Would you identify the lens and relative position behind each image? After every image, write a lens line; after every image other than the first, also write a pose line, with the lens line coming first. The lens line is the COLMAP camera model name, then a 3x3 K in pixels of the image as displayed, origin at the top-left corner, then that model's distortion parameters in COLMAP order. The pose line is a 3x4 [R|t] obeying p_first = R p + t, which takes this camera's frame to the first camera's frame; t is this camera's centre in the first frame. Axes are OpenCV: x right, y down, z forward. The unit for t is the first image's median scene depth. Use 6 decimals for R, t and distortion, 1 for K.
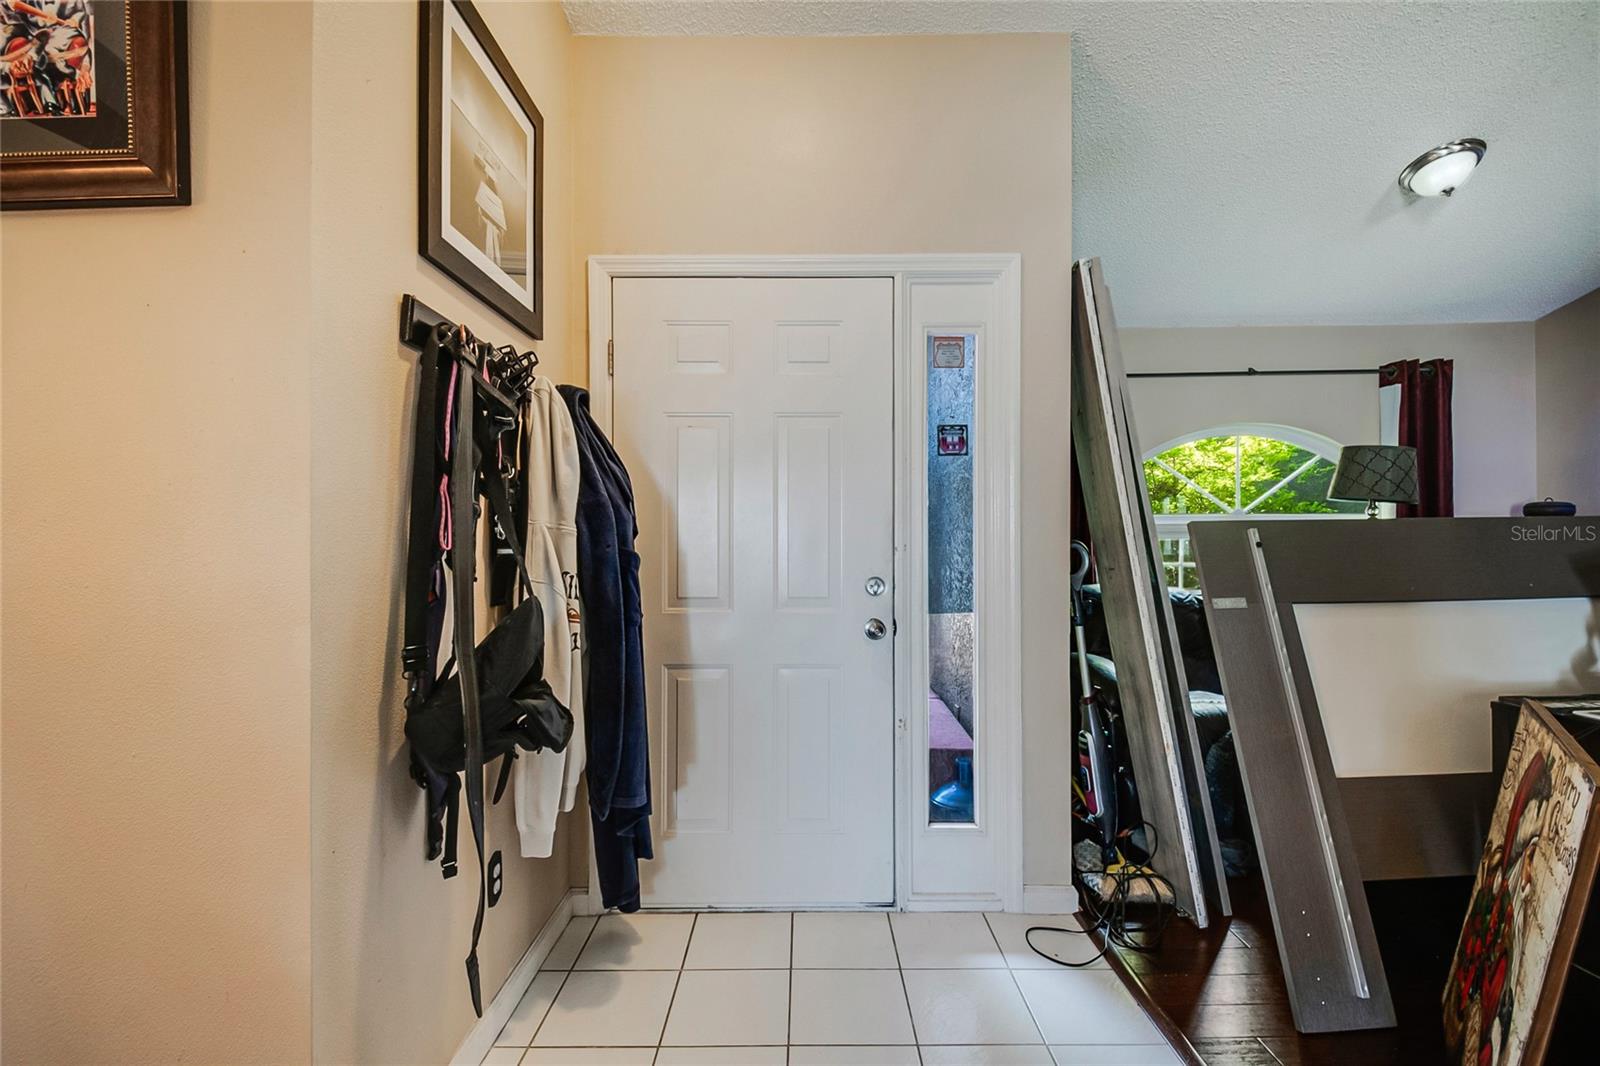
lens RADIAL K [[694.4, 0, 812.9], [0, 694.4, 542.7], [0, 0, 1]] dist [0.014467, -0.011300]
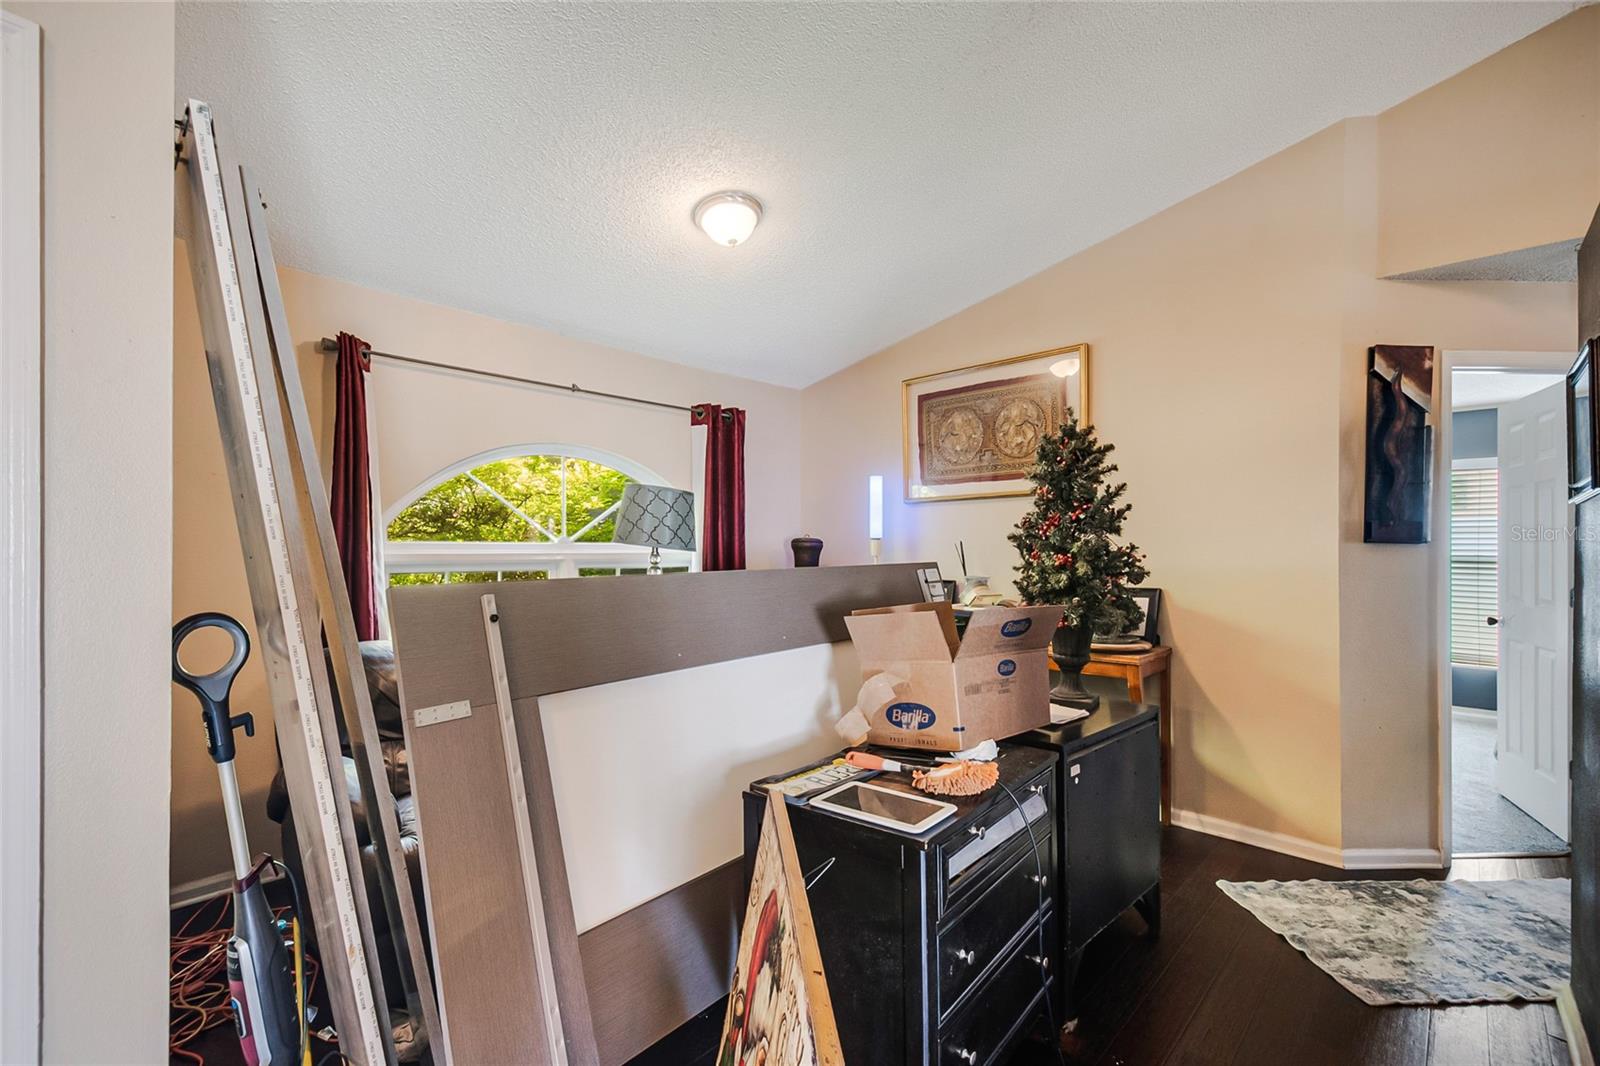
lens RADIAL K [[694.4, 0, 809.2], [0, 694.4, 548.3], [0, 0, 1]] dist [0.014467, -0.011300]
pose [[0.687925, 0.006224, 0.725755, 0.313529], [-0.000995, 0.999970, -0.007632, -0.053001], [-0.725781, 0.004529, 0.687911, 0.268799]]
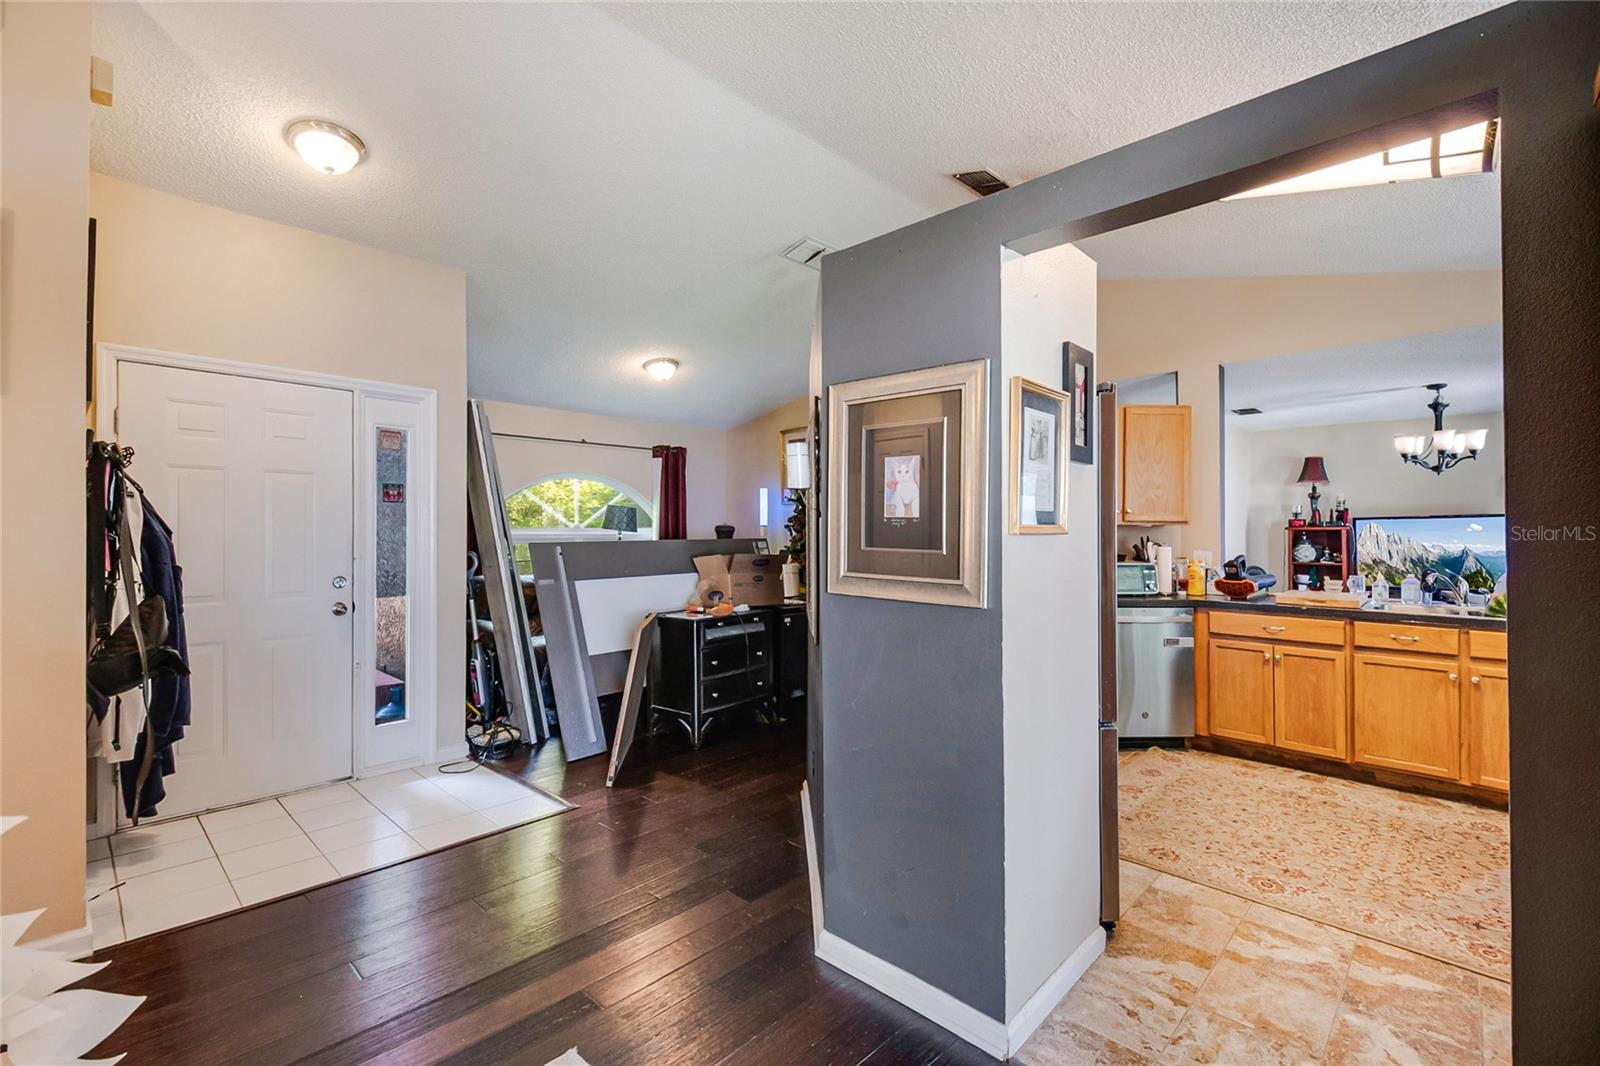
lens RADIAL K [[694.4, 0, 825.6], [0, 694.4, 520.7], [0, 0, 1]] dist [0.014467, -0.011300]
pose [[0.673318, 0.016528, 0.739168, -0.340683], [-0.000406, 0.999758, -0.021985, -0.045426], [-0.739353, 0.014503, 0.673162, -0.905251]]
